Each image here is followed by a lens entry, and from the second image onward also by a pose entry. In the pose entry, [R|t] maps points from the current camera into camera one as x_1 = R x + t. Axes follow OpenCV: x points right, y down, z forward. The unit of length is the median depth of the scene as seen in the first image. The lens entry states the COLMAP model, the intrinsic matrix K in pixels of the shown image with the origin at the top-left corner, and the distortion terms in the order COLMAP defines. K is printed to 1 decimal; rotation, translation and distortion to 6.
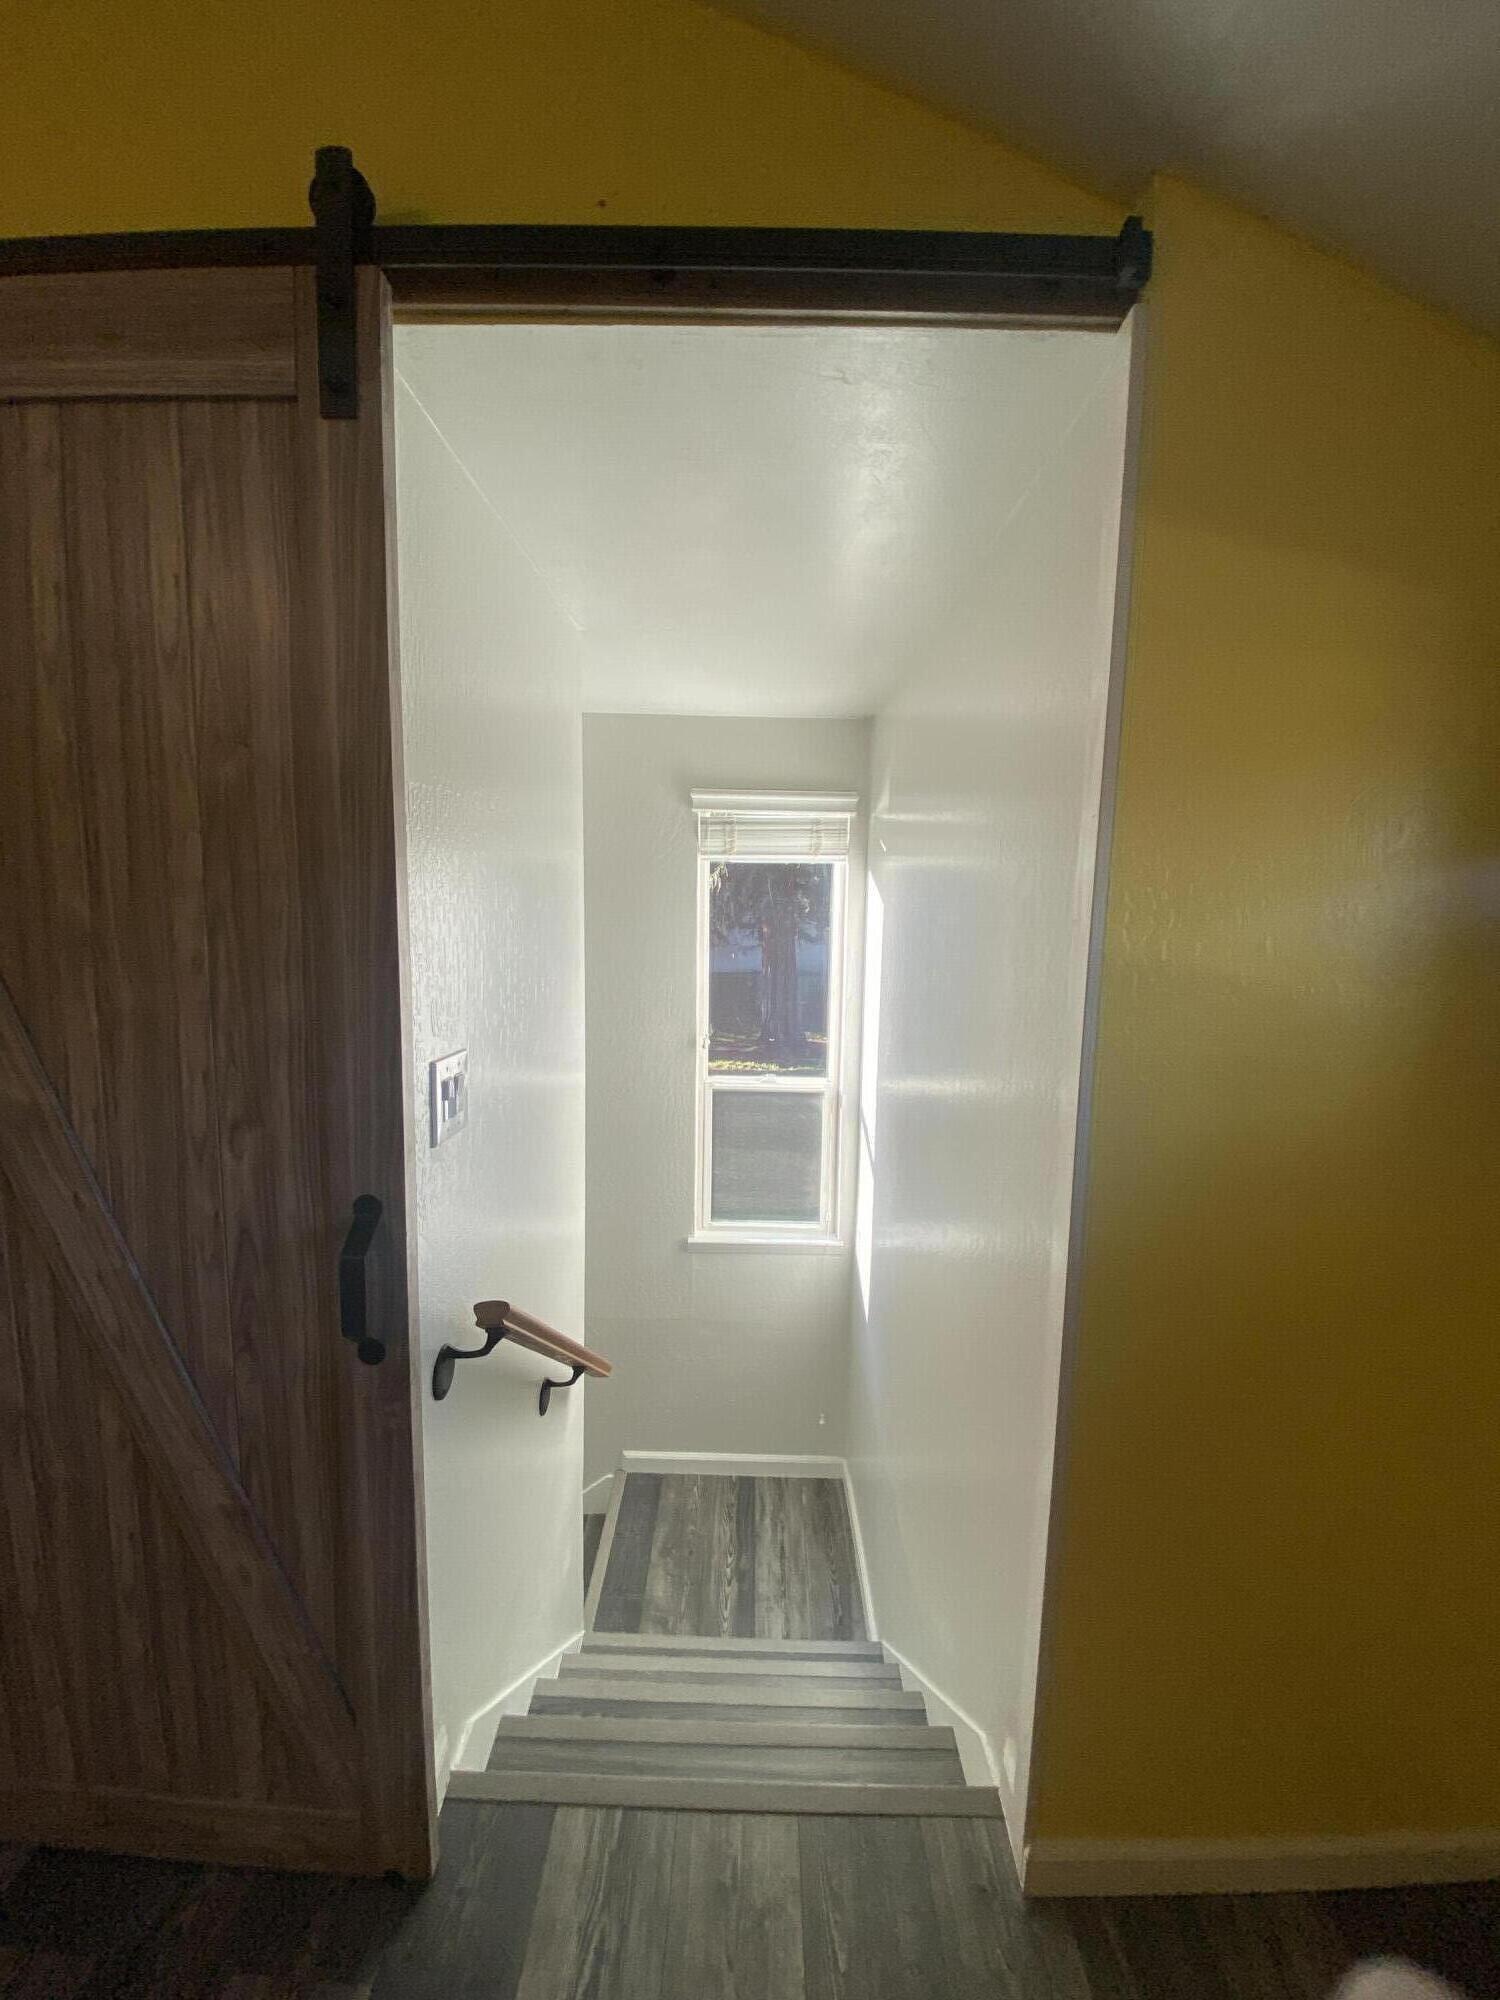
lens RADIAL K [[806.0, 0, 749.7], [0, 806.0, 993.0], [0, 0, 1]] dist [-0.001820, -0.000120]
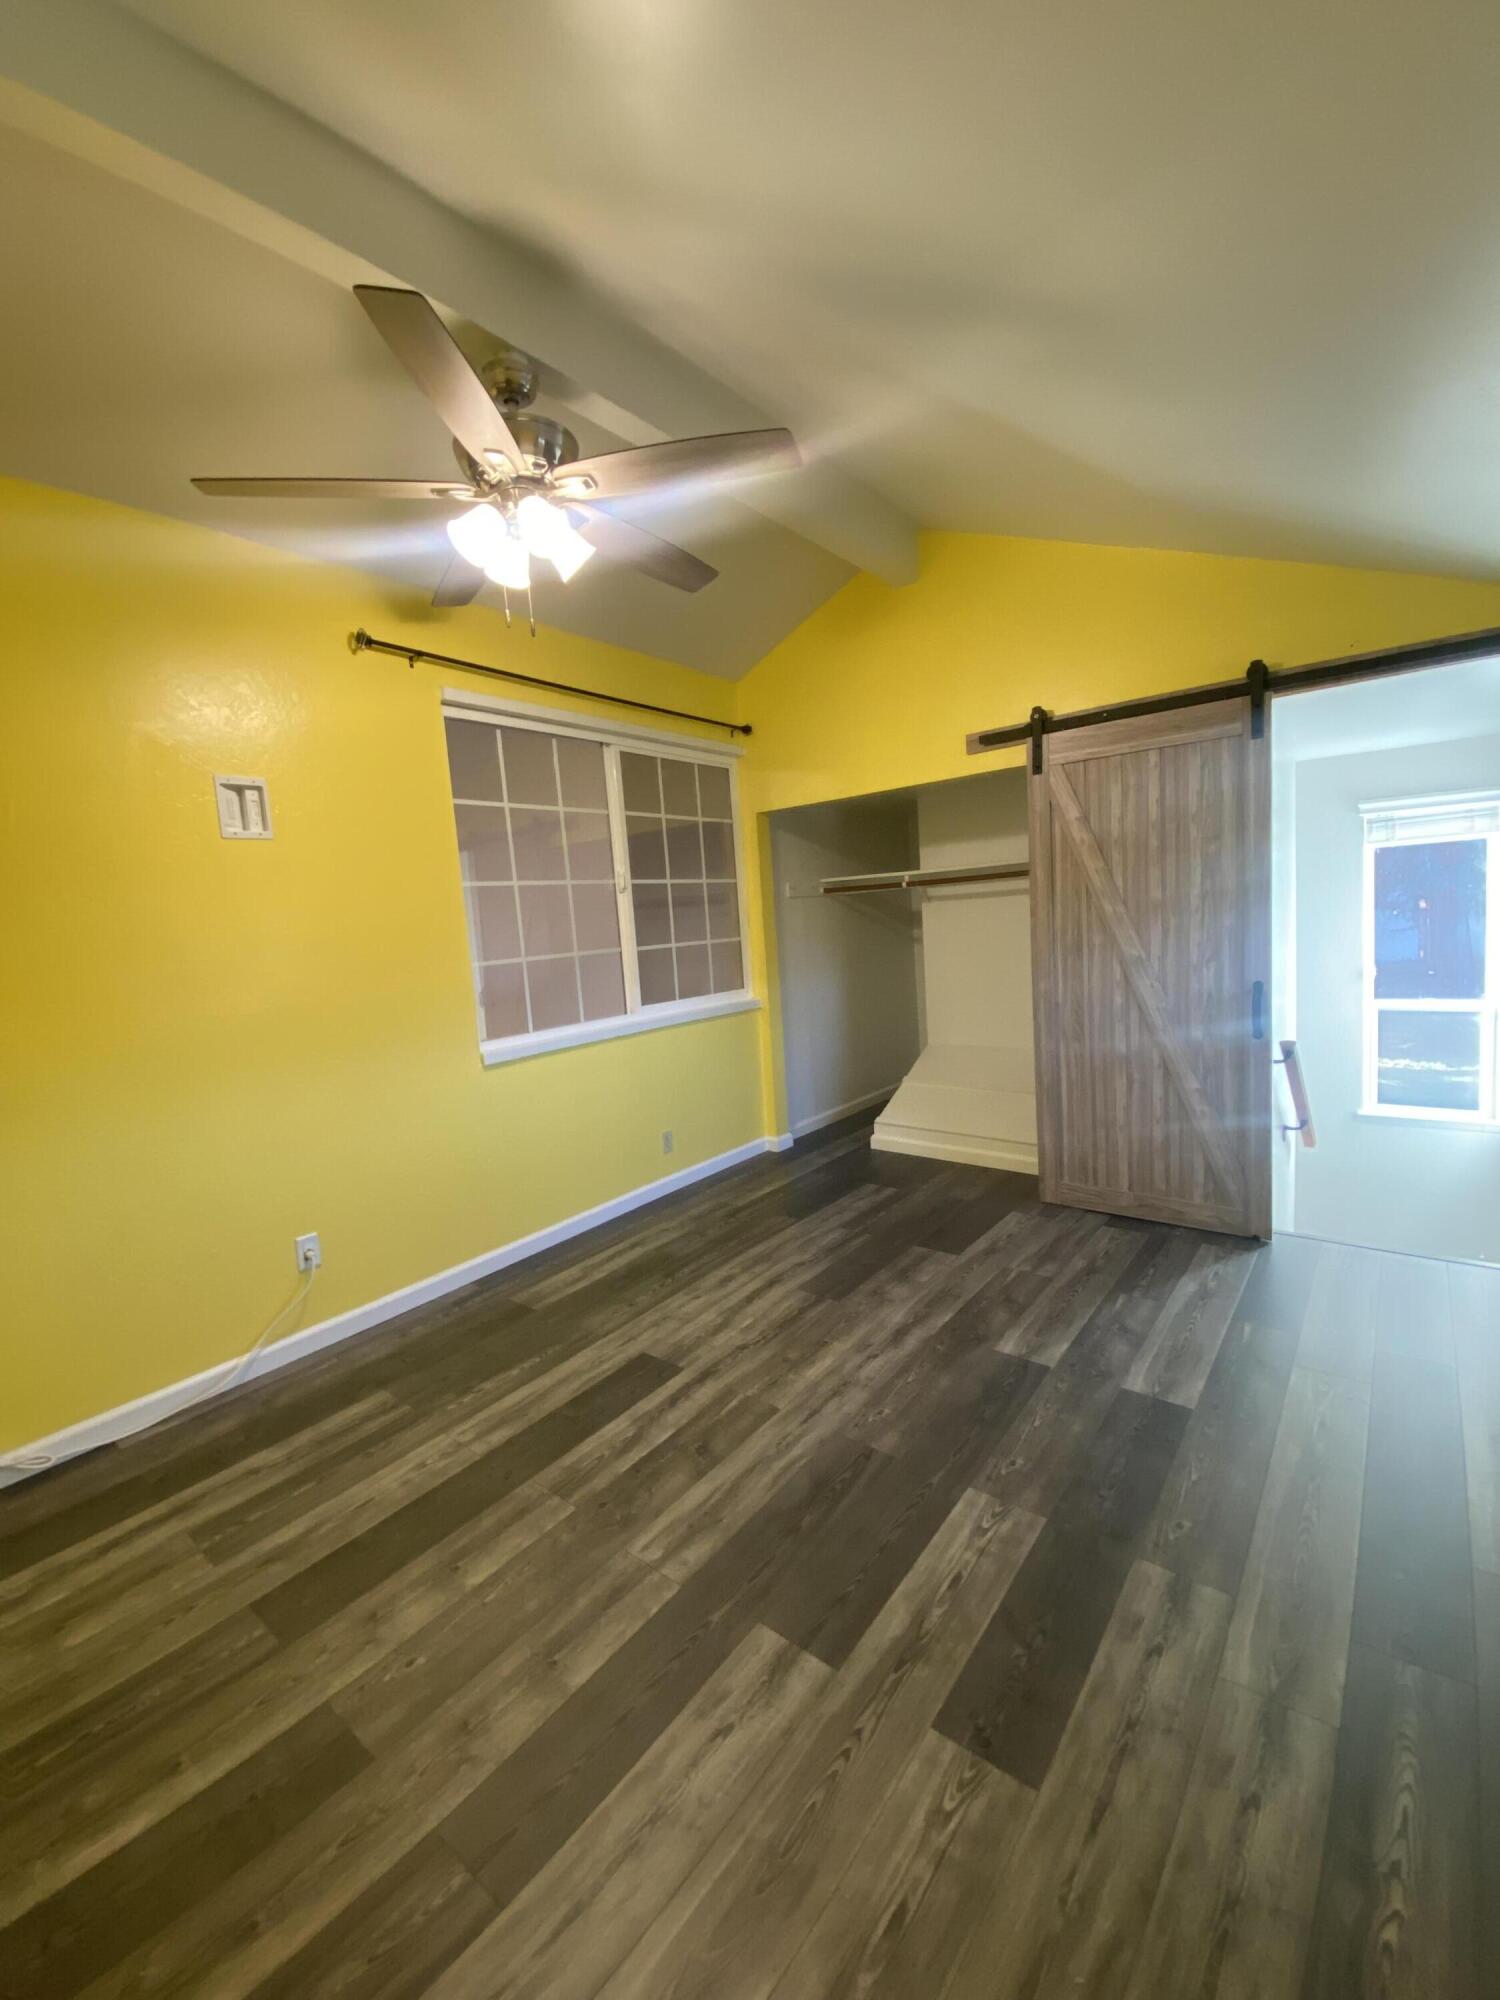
lens RADIAL K [[807.8, 0, 753.5], [0, 807.8, 1005.2], [0, 0, 1]] dist [-0.000350, 0.000087]
pose [[0.782445, -0.010217, -0.622636, -0.064986], [0.014563, 0.999892, 0.001892, 0.304426], [0.622549, -0.010548, 0.782509, -2.540580]]
